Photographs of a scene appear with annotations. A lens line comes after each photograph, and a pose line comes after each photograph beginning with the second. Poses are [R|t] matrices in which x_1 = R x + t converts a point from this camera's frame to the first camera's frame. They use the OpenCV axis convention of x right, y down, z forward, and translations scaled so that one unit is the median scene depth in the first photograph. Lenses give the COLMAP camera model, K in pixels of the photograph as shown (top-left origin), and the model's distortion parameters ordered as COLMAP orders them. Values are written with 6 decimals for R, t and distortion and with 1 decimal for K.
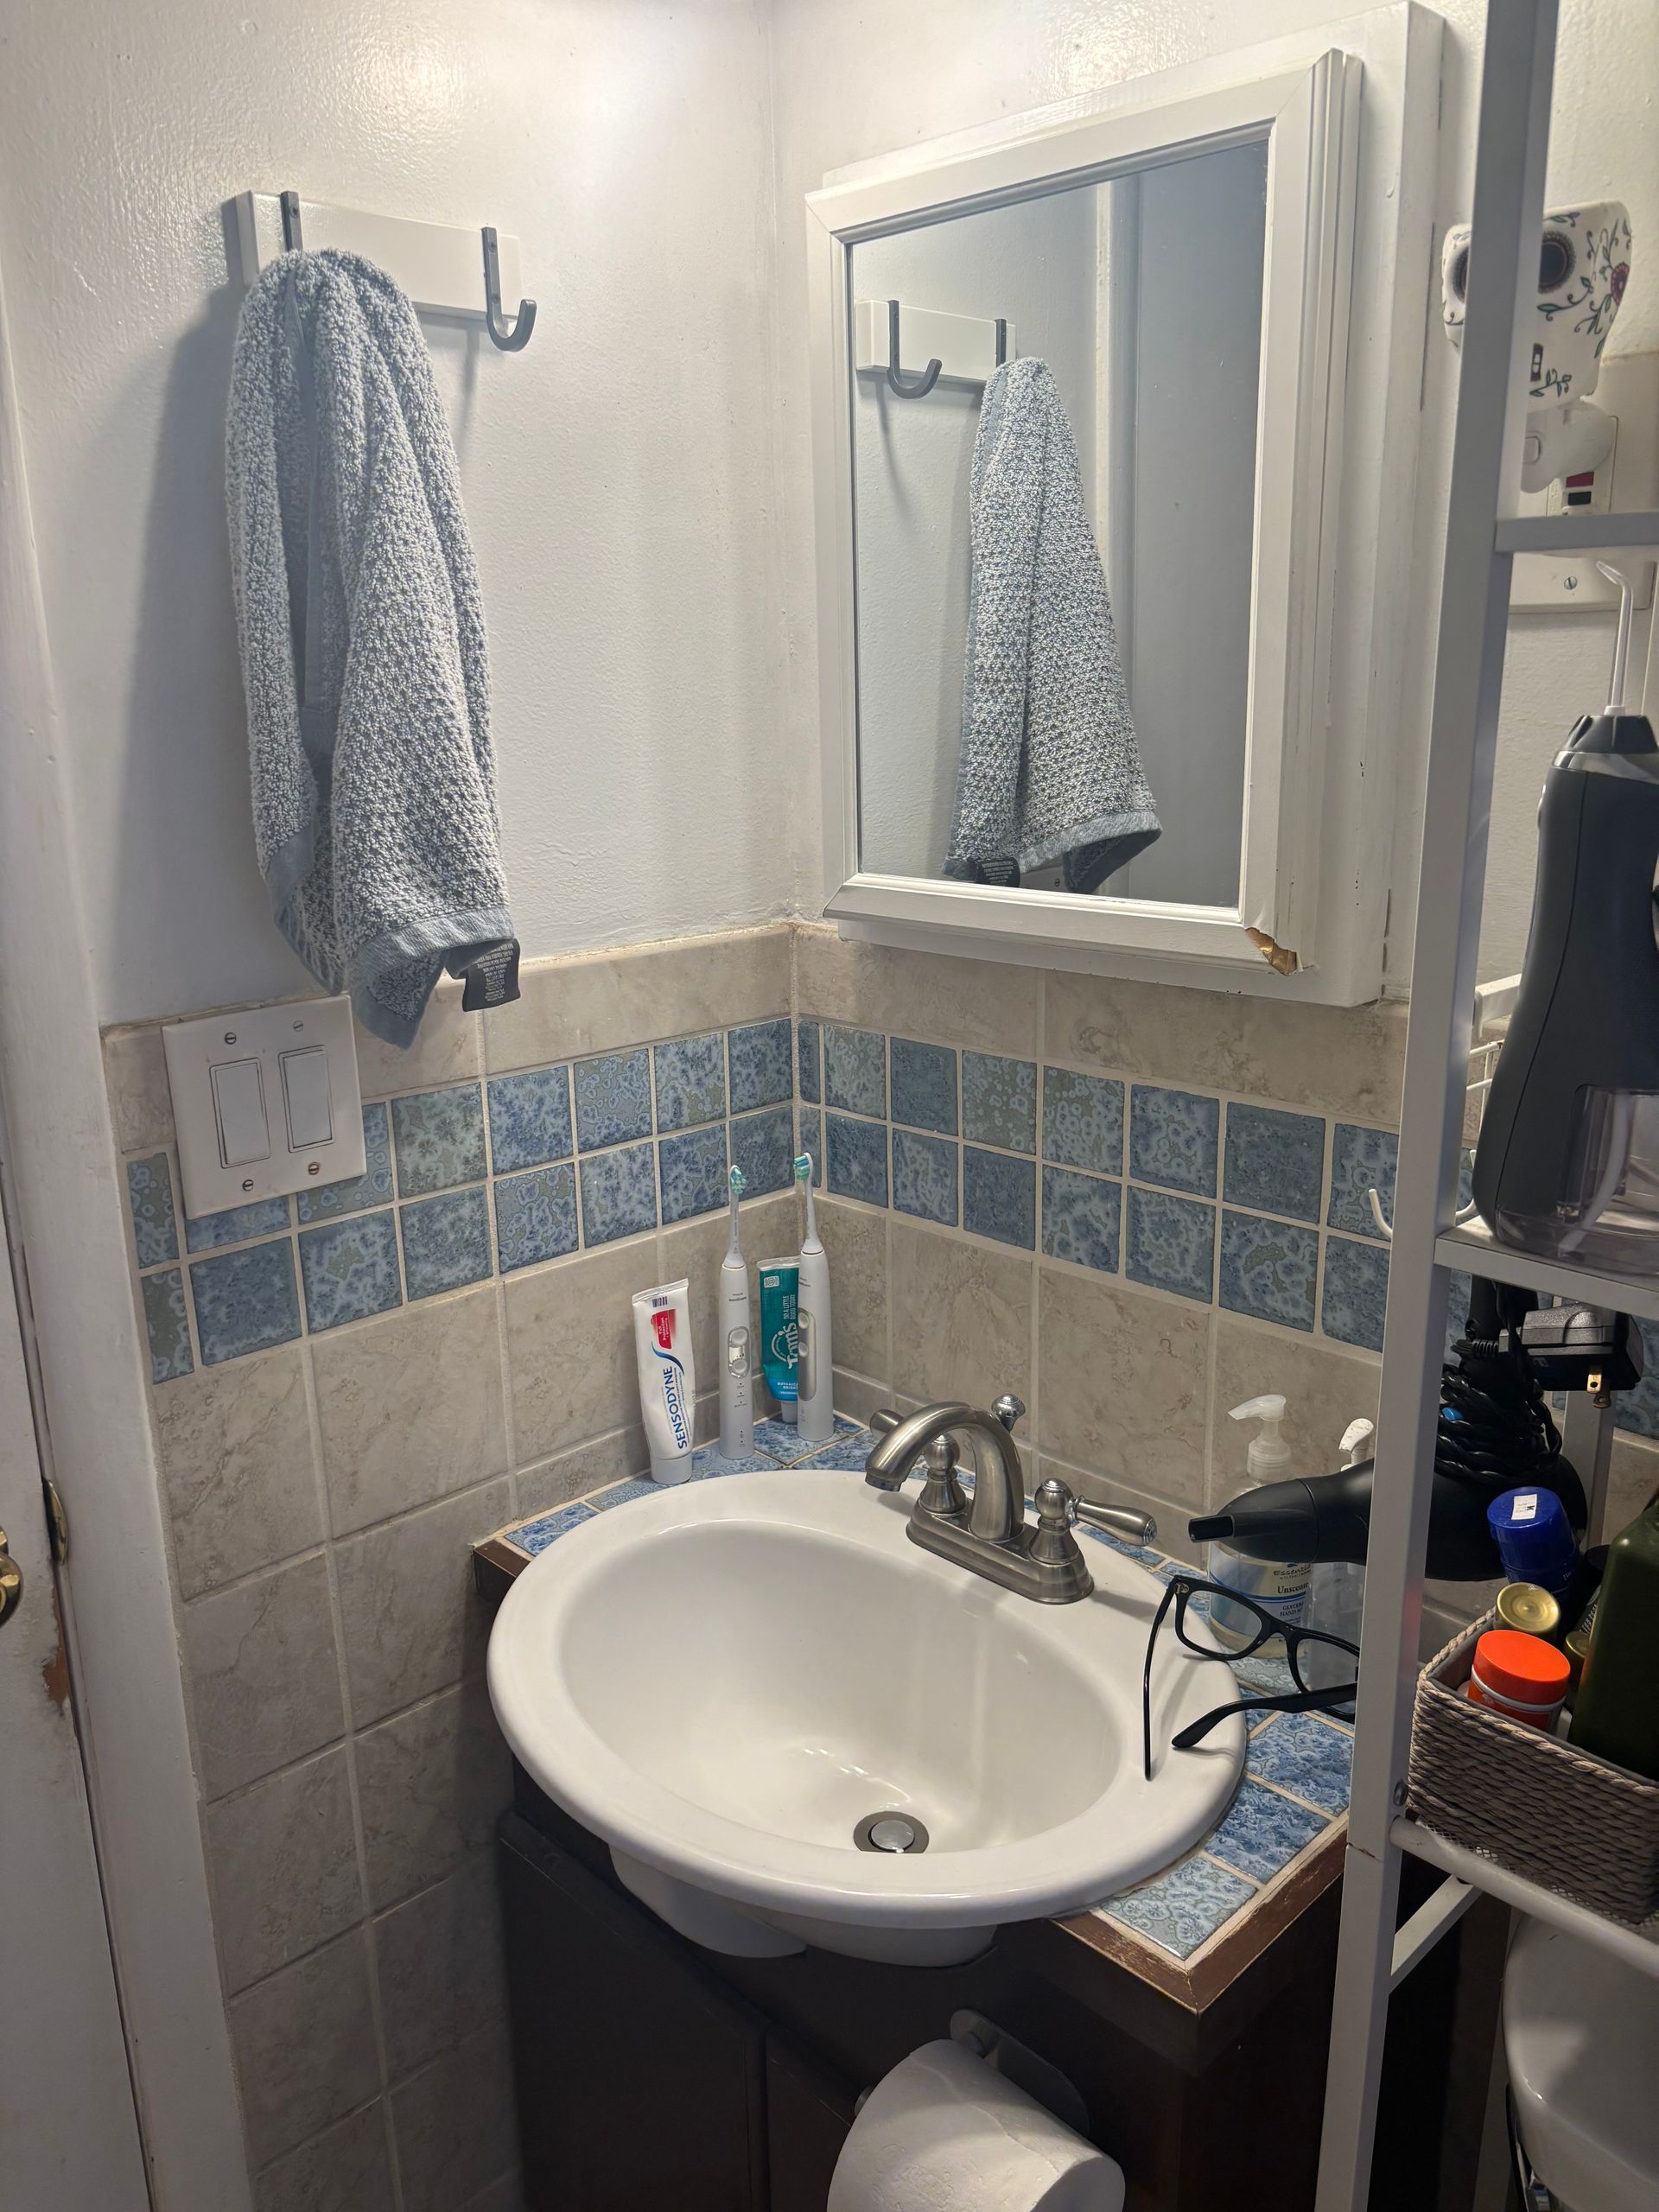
lens RADIAL K [[1663.4, 0, 832.4], [0, 1663.4, 1115.1], [0, 0, 1]] dist [0.020917, -0.039649]
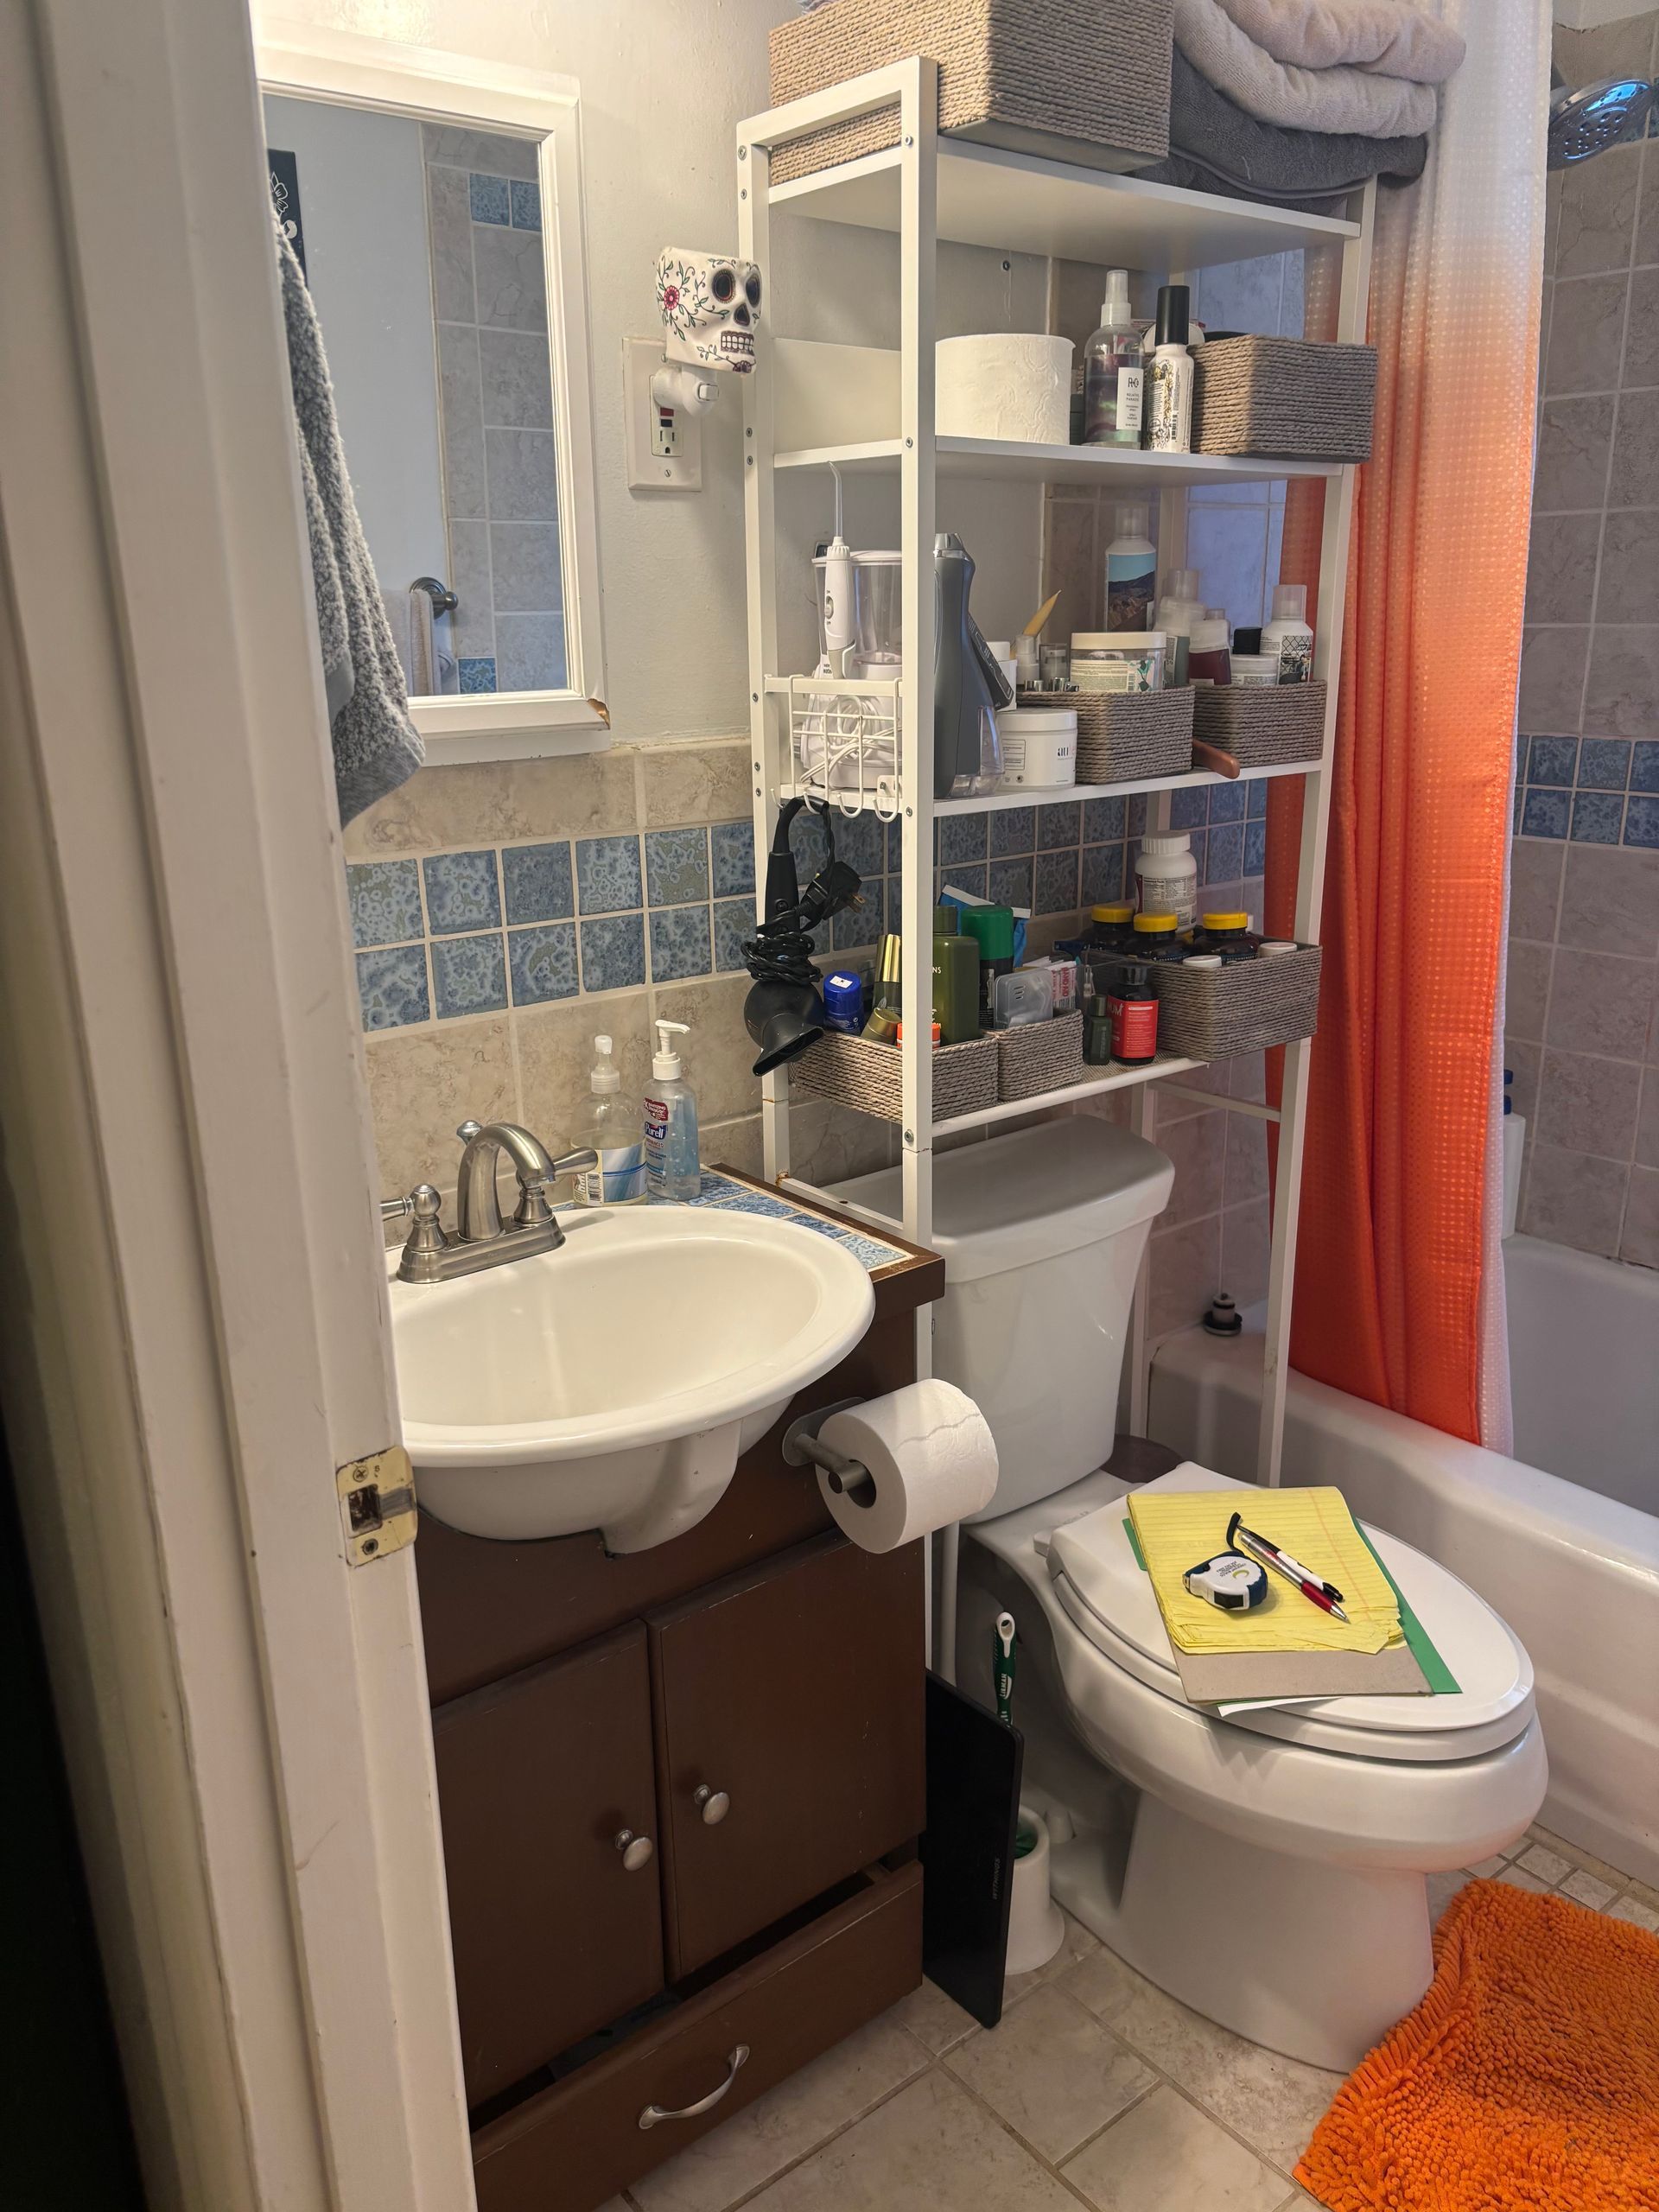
lens RADIAL K [[1663.4, 0, 830.3], [0, 1663.4, 1125.8], [0, 0, 1]] dist [0.020917, -0.039649]
pose [[0.094712, -0.283650, 0.954239, -1.044820], [0.271596, 0.929548, 0.249353, -0.061209], [-0.957740, 0.235550, 0.165078, 0.551949]]
